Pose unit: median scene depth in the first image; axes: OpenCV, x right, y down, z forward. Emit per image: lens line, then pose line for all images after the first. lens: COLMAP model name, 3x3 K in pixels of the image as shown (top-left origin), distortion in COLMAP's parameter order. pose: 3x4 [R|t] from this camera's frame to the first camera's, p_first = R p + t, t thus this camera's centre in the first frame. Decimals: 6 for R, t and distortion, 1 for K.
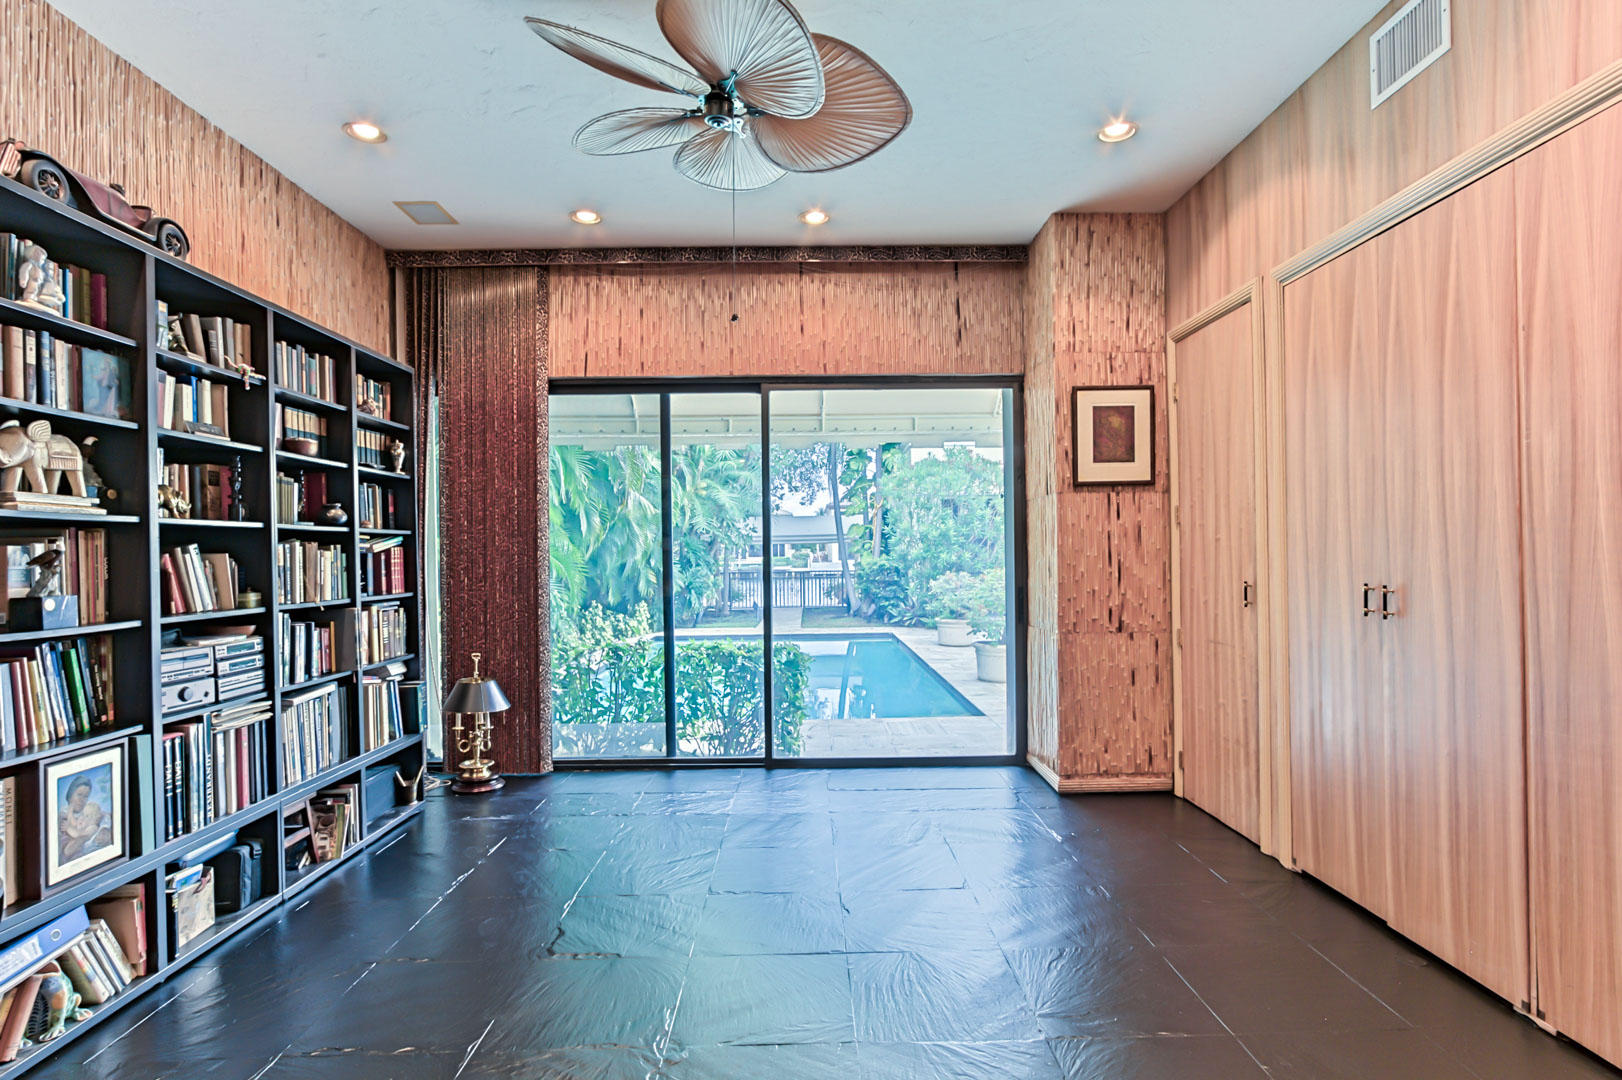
lens RADIAL K [[893.6, 0, 812.4], [0, 893.6, 545.8], [0, 0, 1]] dist [-0.005770, 0.001217]
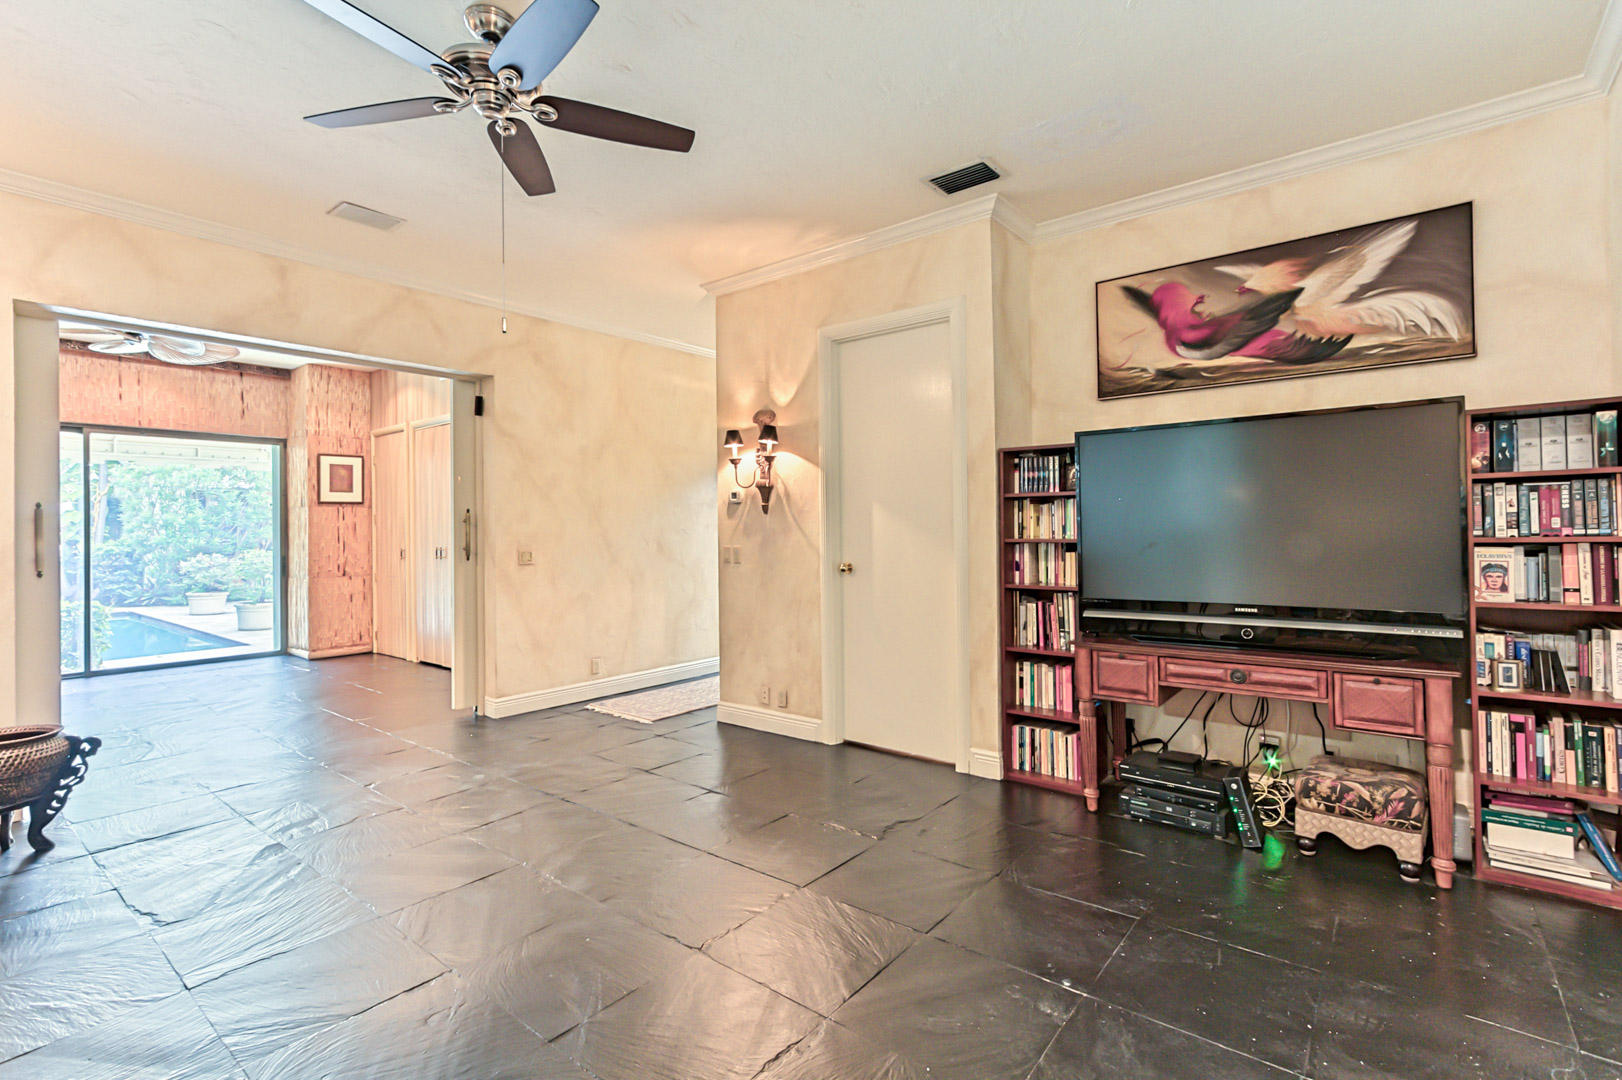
lens RADIAL K [[735.1, 0, 814.4], [0, 735.1, 523.4], [0, 0, 1]] dist [0.001650, 0.000632]
pose [[0.643325, 0.009349, 0.765536, -0.232785], [-0.000799, 0.999933, -0.011540, -0.004185], [-0.765593, 0.006812, 0.643290, -0.837177]]
